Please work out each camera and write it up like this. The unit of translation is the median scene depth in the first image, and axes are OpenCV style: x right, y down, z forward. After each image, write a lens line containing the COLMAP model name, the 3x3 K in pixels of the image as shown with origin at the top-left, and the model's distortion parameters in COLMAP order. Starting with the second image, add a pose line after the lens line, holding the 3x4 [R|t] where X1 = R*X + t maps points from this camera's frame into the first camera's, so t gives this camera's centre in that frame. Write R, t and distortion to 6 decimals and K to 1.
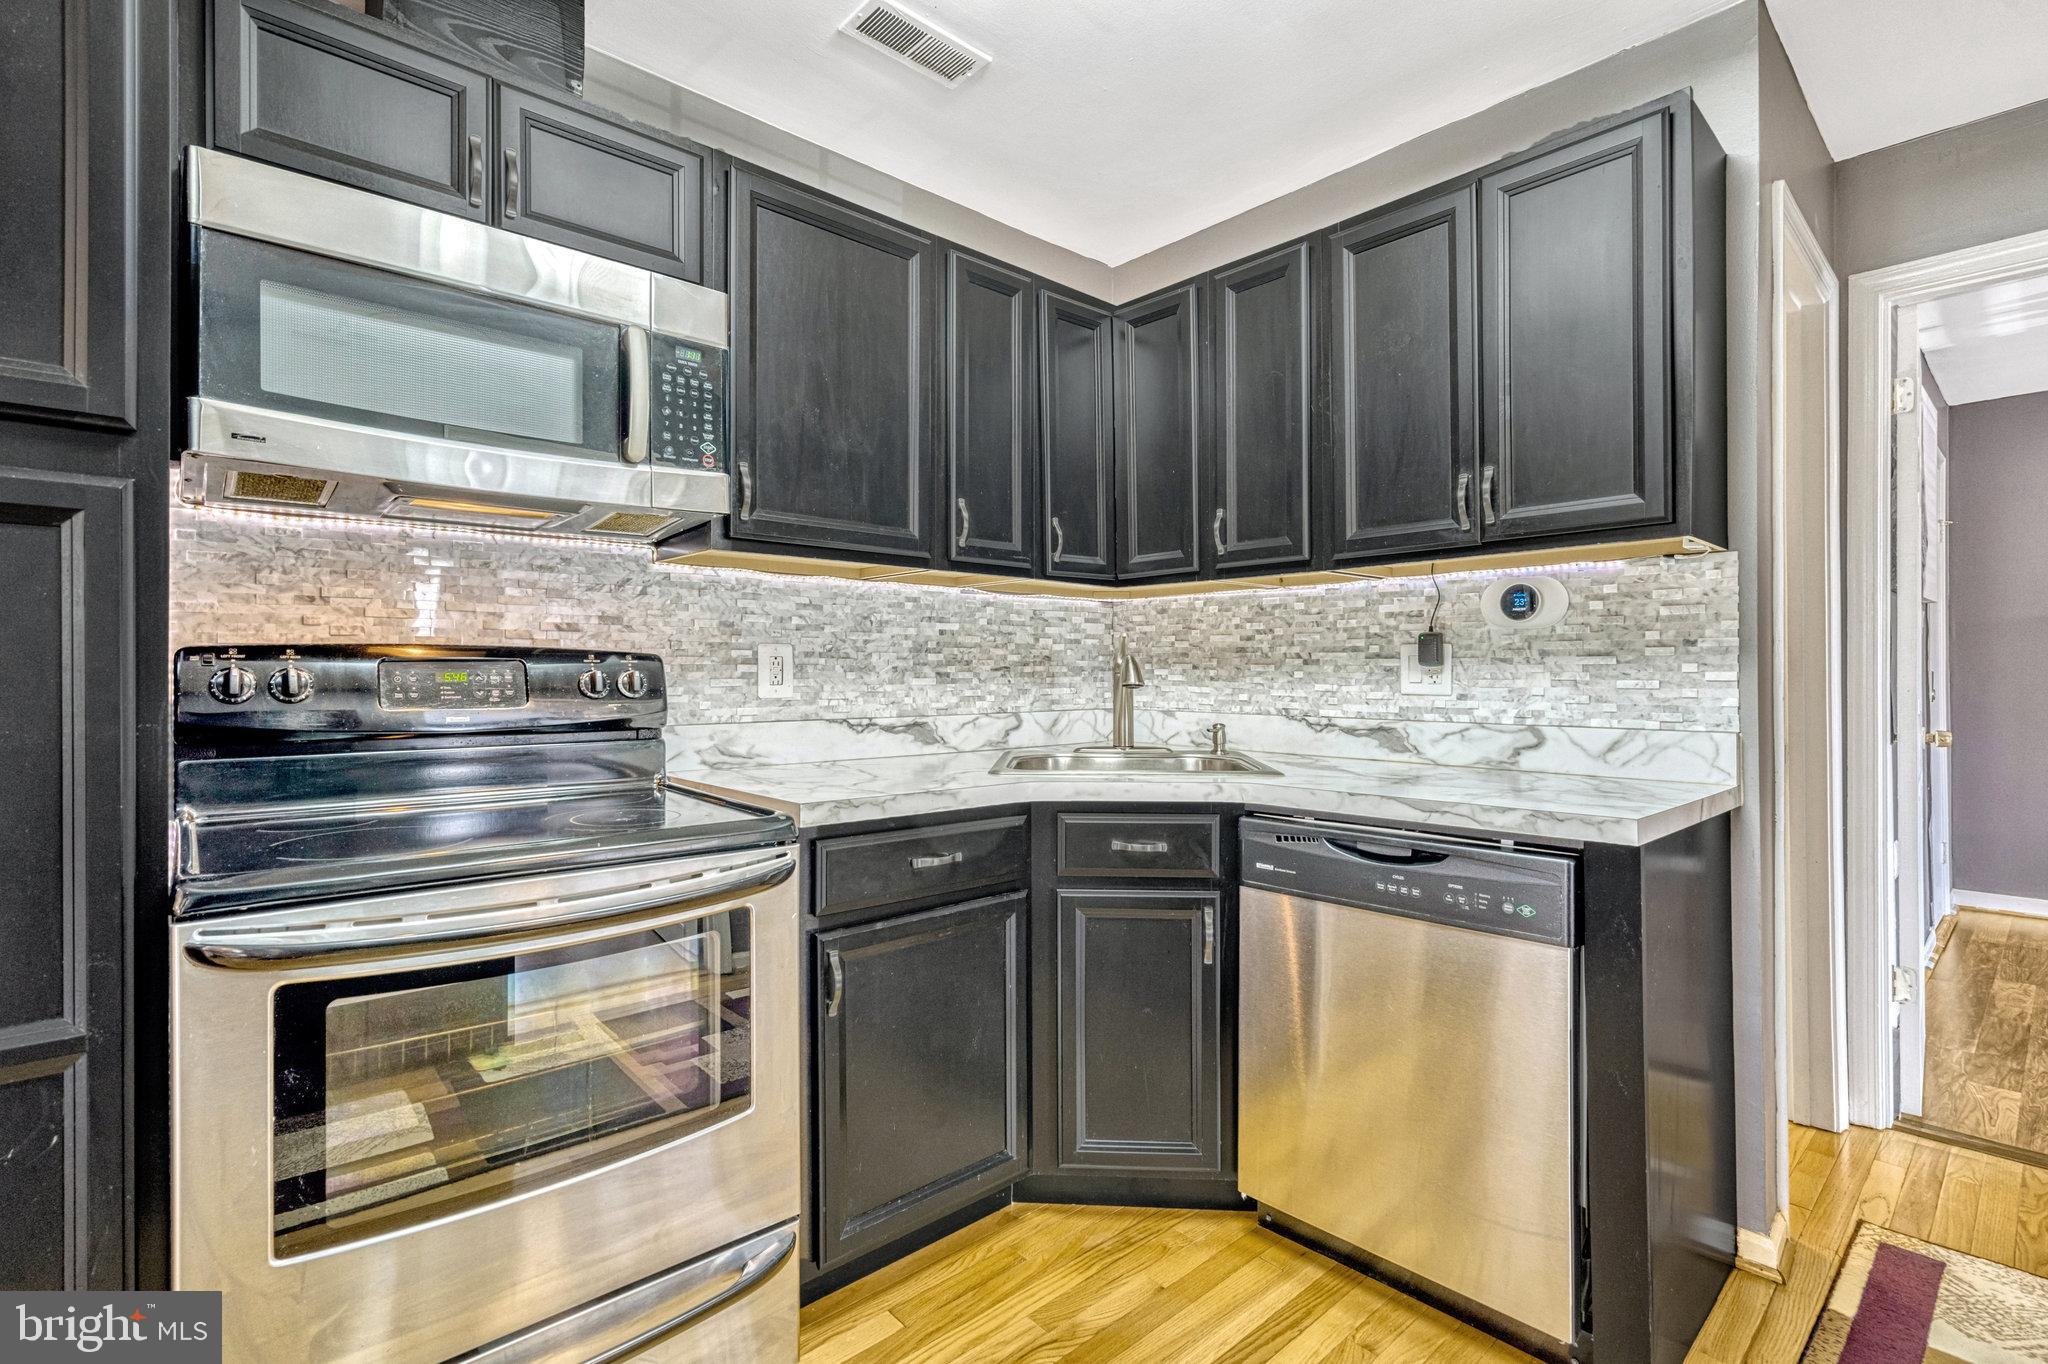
lens RADIAL K [[952.8, 0, 1024.0], [0, 952.8, 682.0], [0, 0, 1]] dist [0.005840, 0.000916]
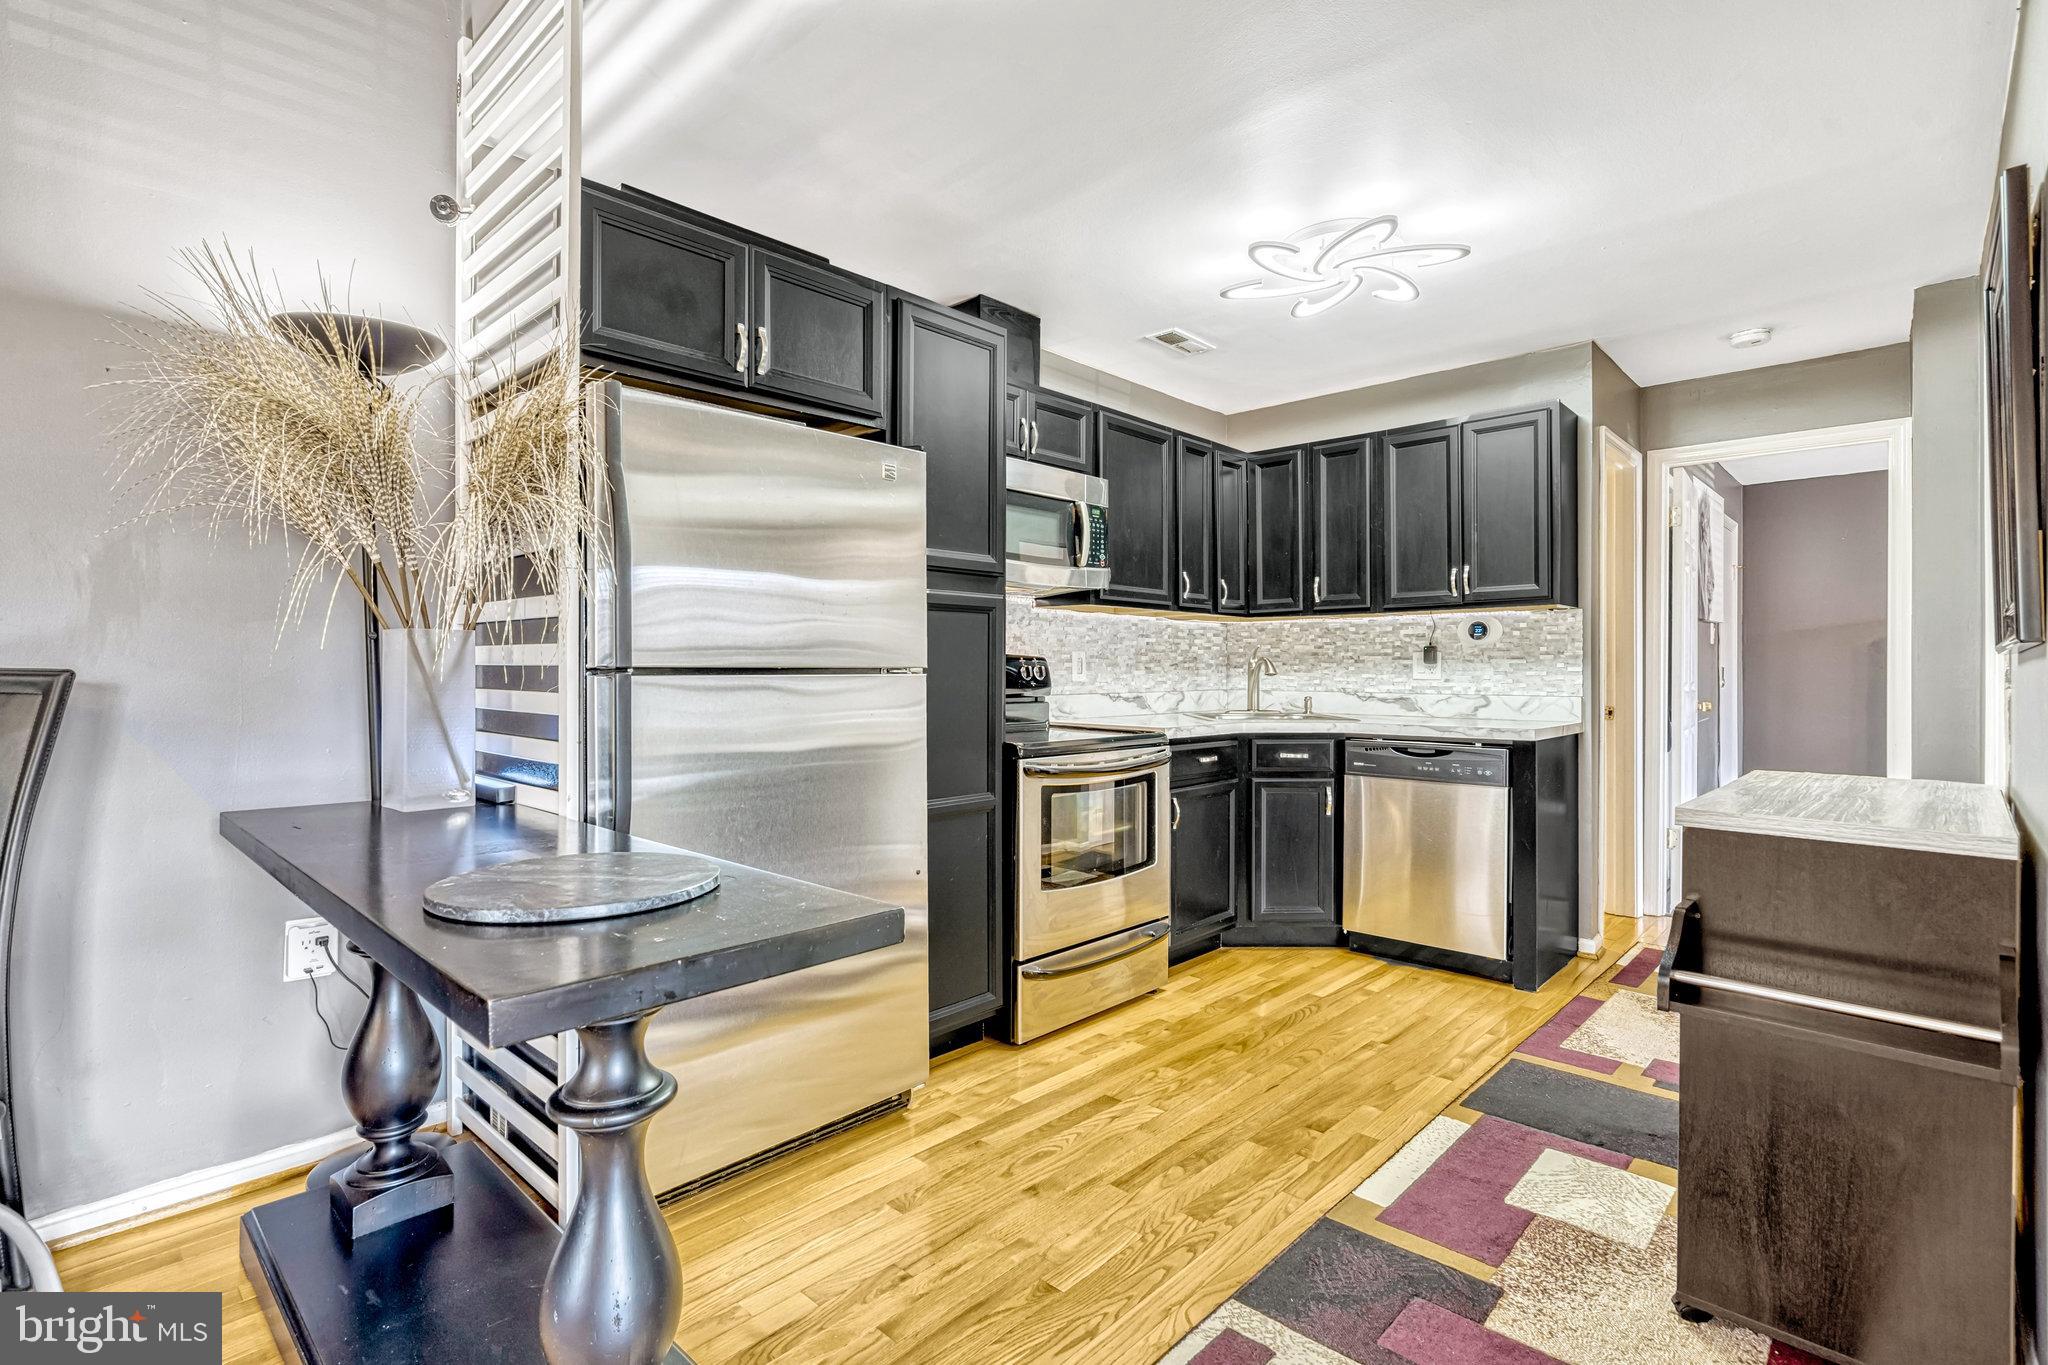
lens RADIAL K [[968.6, 0, 1024.0], [0, 968.6, 682.5], [0, 0, 1]] dist [-0.001876, -0.000011]
pose [[0.996798, -0.000136, 0.079956, -0.553068], [-0.000371, 0.999980, 0.006321, 0.008433], [-0.079955, -0.006331, 0.996778, -0.878730]]
